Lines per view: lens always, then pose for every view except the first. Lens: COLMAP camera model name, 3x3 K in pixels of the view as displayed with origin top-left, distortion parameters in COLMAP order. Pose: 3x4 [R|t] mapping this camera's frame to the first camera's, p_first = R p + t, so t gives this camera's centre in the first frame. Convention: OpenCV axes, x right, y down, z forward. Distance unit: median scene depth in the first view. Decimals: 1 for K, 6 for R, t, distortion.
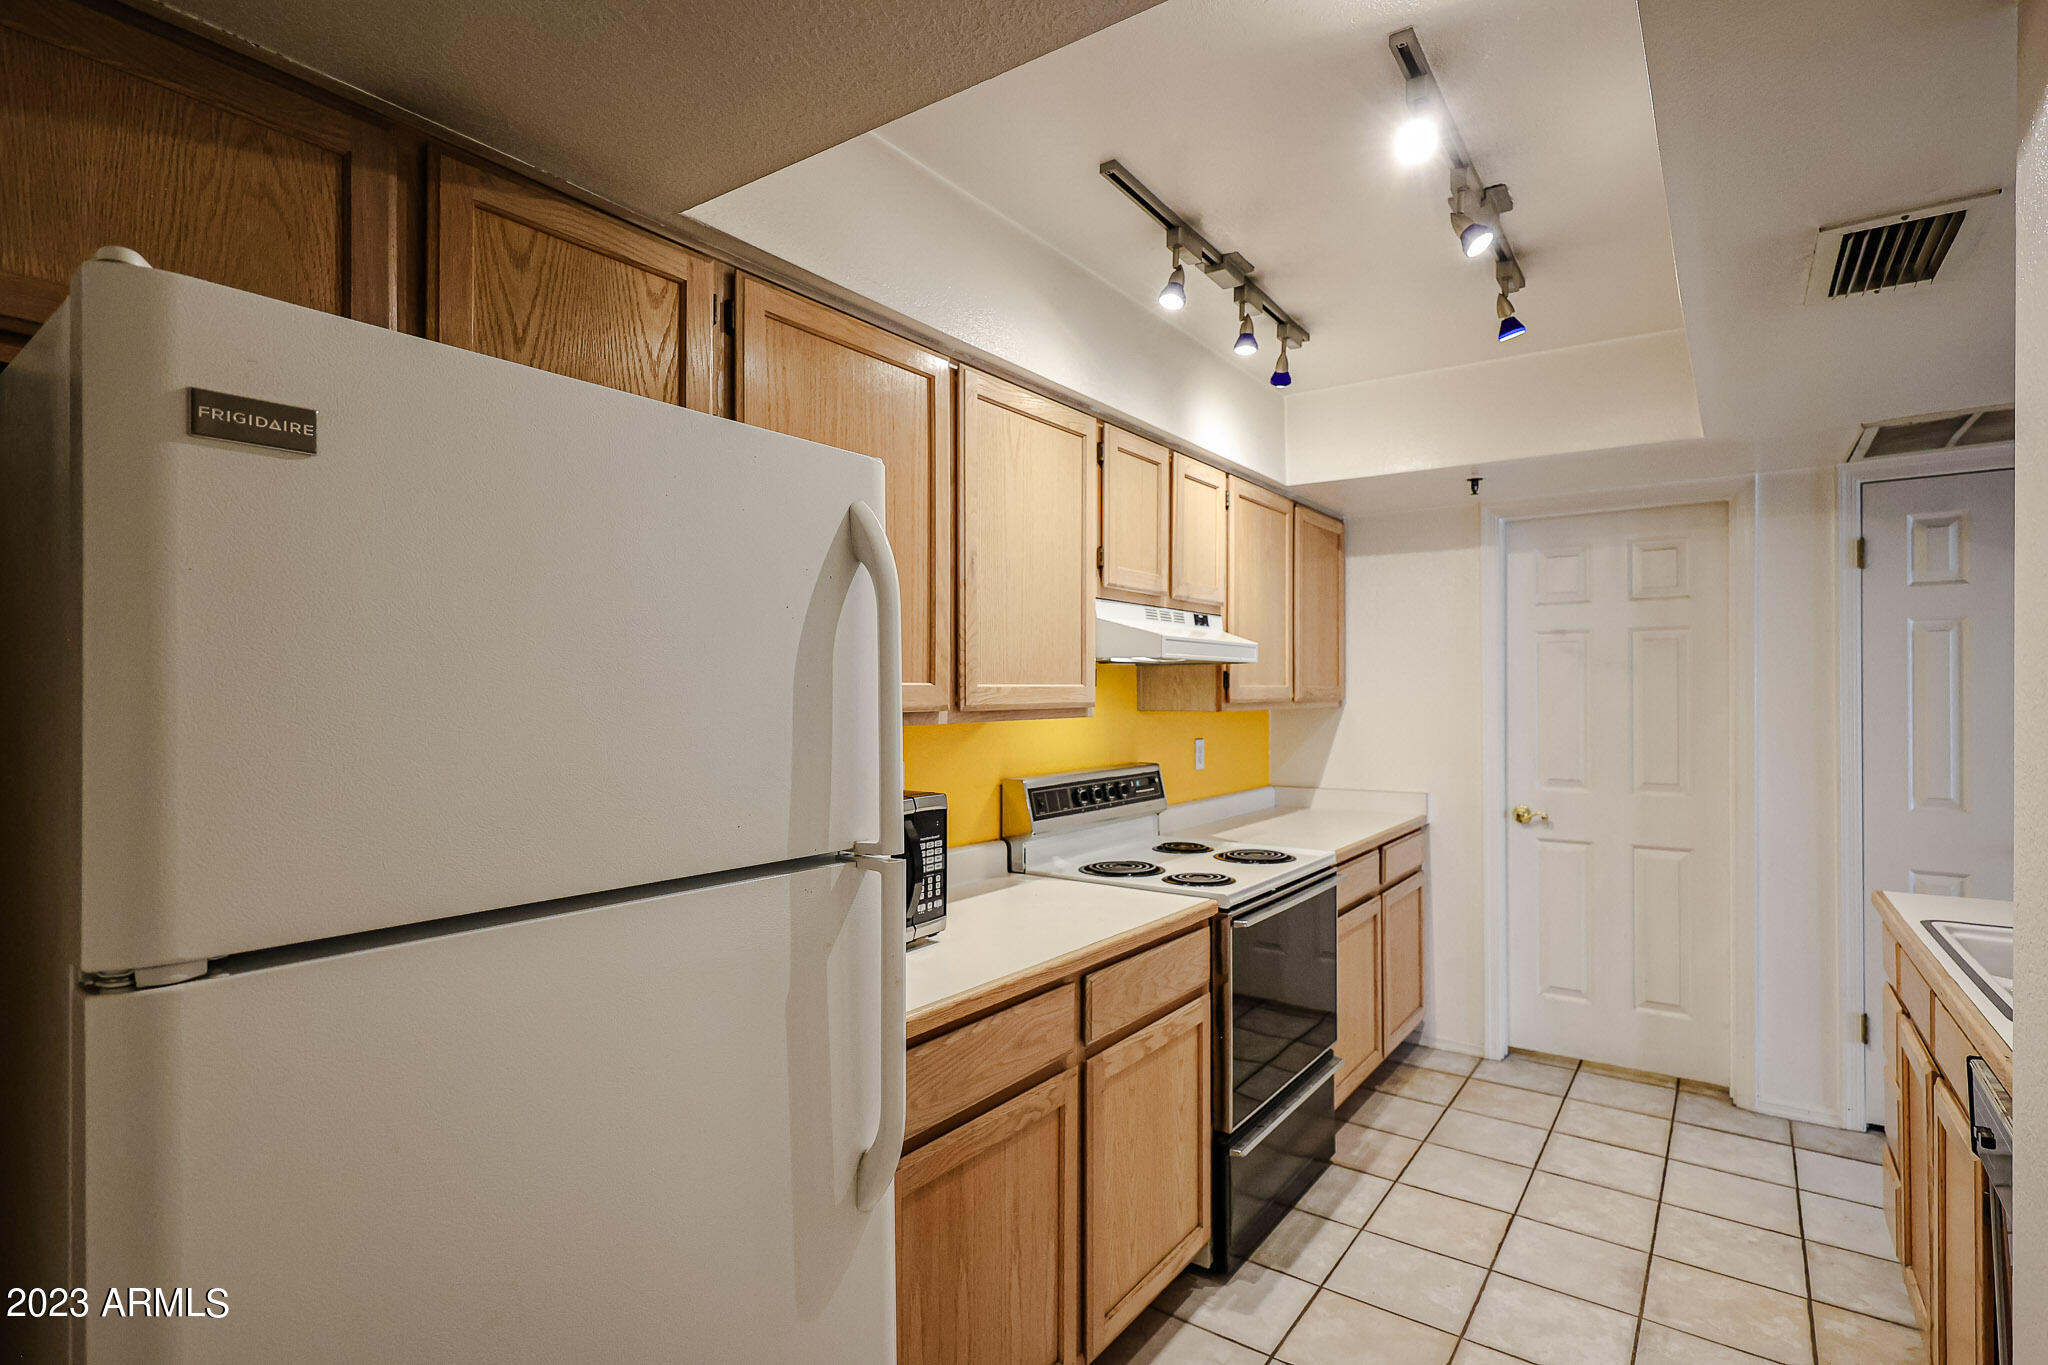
lens RADIAL K [[1003.7, 0, 1024.0], [0, 1003.7, 682.5], [0, 0, 1]] dist [-0.000063, -0.000009]
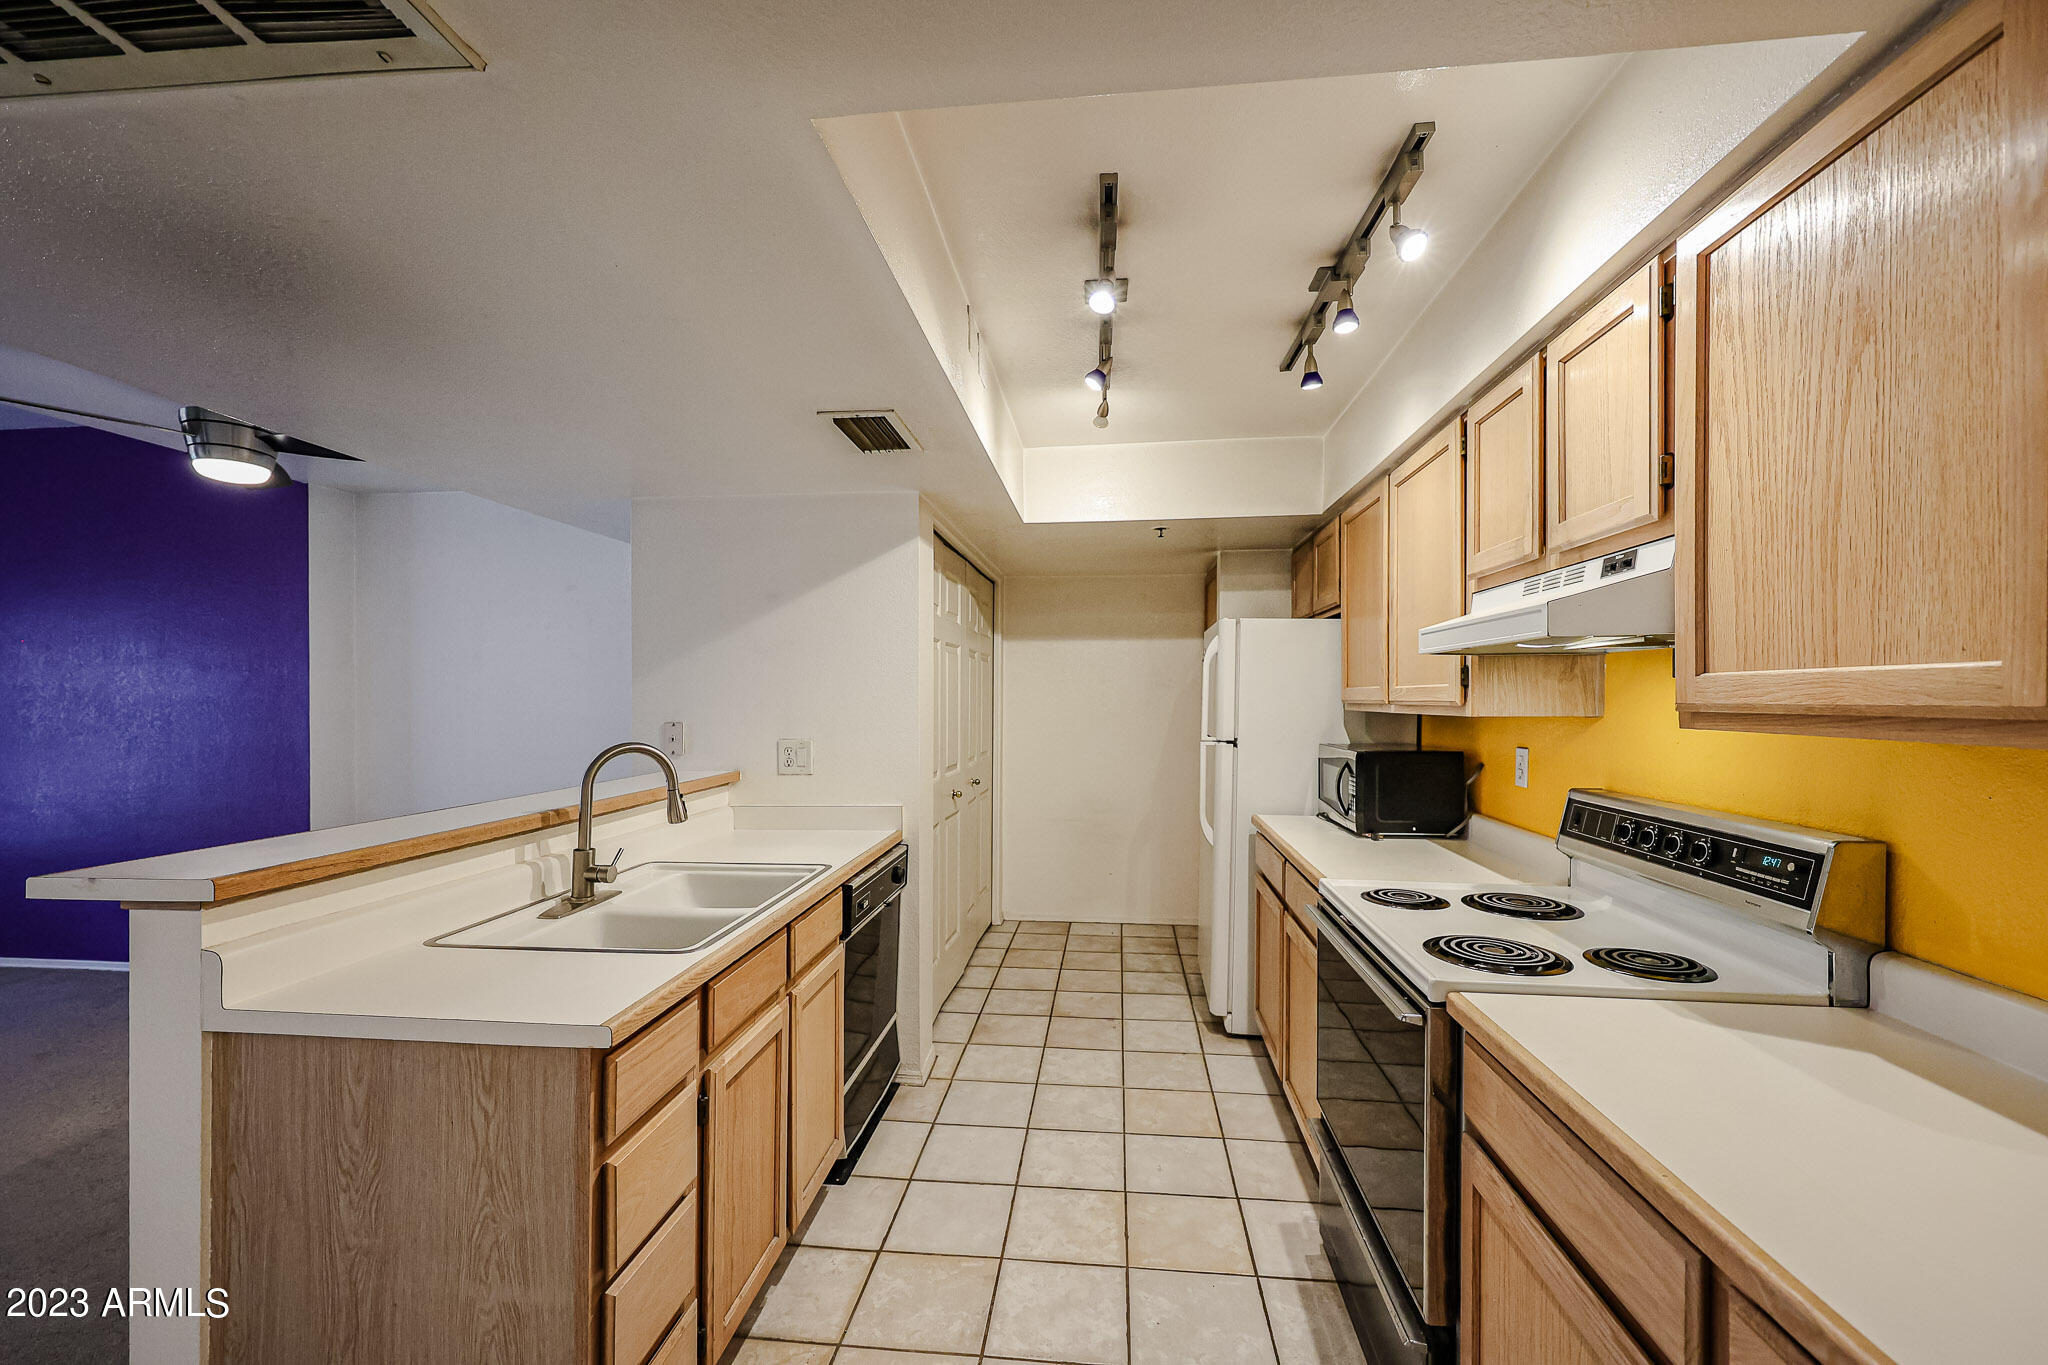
lens RADIAL K [[837.9, 0, 1028.6], [0, 837.9, 692.4], [0, 0, 1]] dist [-0.001196, -0.000023]
pose [[-0.870695, -0.000231, -0.491823, 0.785480], [0.006720, 0.999901, -0.012367, 0.016473], [0.491778, -0.014073, -0.870607, 1.393522]]
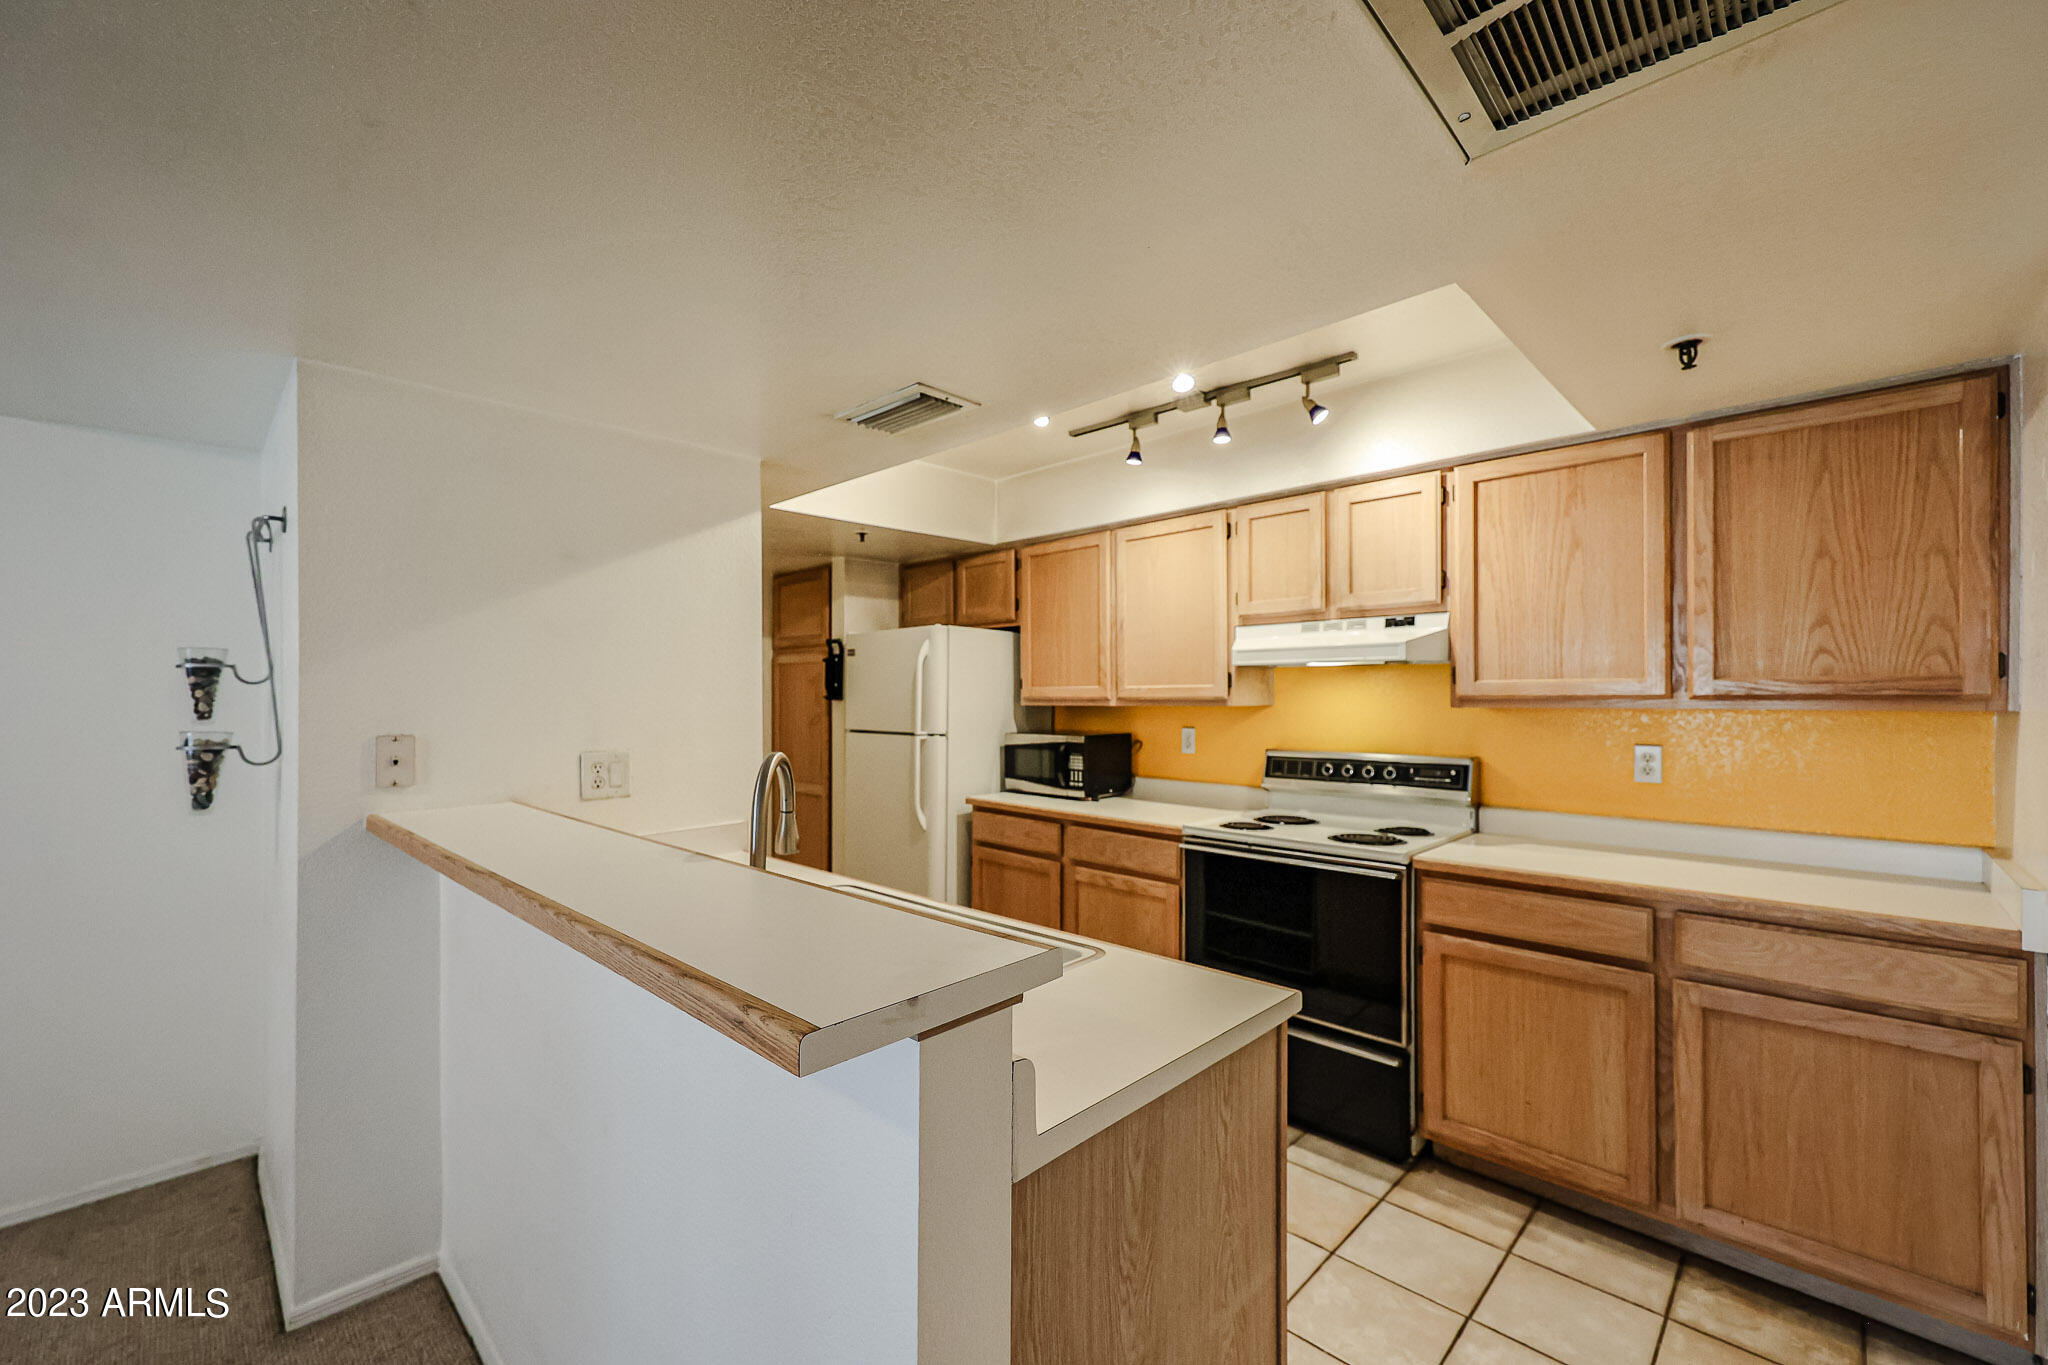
lens RADIAL K [[833.1, 0, 1023.3], [0, 833.1, 690.1], [0, 0, 1]] dist [0.000375, -0.000128]
pose [[-0.157231, -0.004415, -0.987552, 1.257422], [0.012809, 0.999897, -0.006510, 0.012973], [0.987479, -0.013673, -0.157158, 0.823573]]
